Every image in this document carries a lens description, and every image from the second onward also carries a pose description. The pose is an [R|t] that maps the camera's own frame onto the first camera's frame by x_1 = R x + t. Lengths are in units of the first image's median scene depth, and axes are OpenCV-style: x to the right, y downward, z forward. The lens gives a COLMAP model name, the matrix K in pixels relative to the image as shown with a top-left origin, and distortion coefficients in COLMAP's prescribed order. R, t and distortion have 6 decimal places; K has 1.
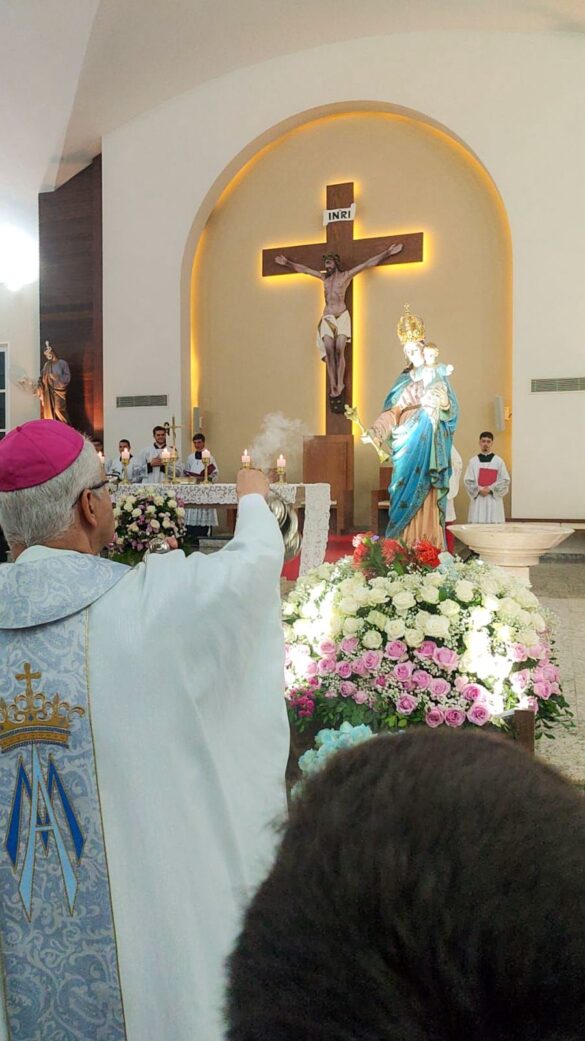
lens RADIAL K [[757.1, 0, 288.2], [0, 757.1, 489.1], [0, 0, 1]] dist [0.004908, -0.000949]
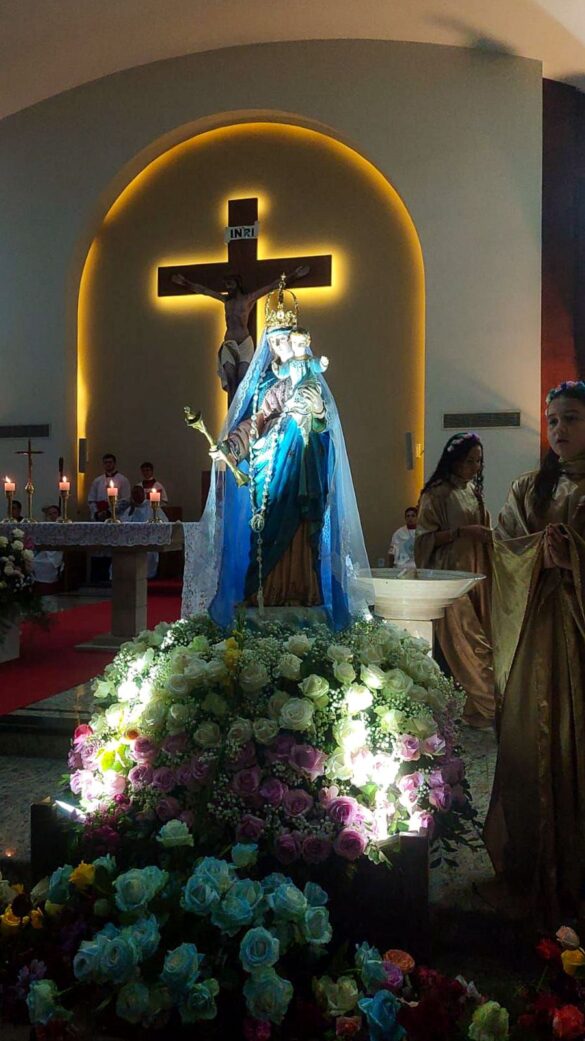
lens RADIAL K [[768.1, 0, 307.4], [0, 768.1, 522.9], [0, 0, 1]] dist [0.008999, 0.002327]
pose [[0.991737, 0.002697, 0.128256, 0.051386], [-0.001063, 0.999917, -0.012805, 0.005244], [-0.128280, 0.012563, 0.991658, 0.128230]]
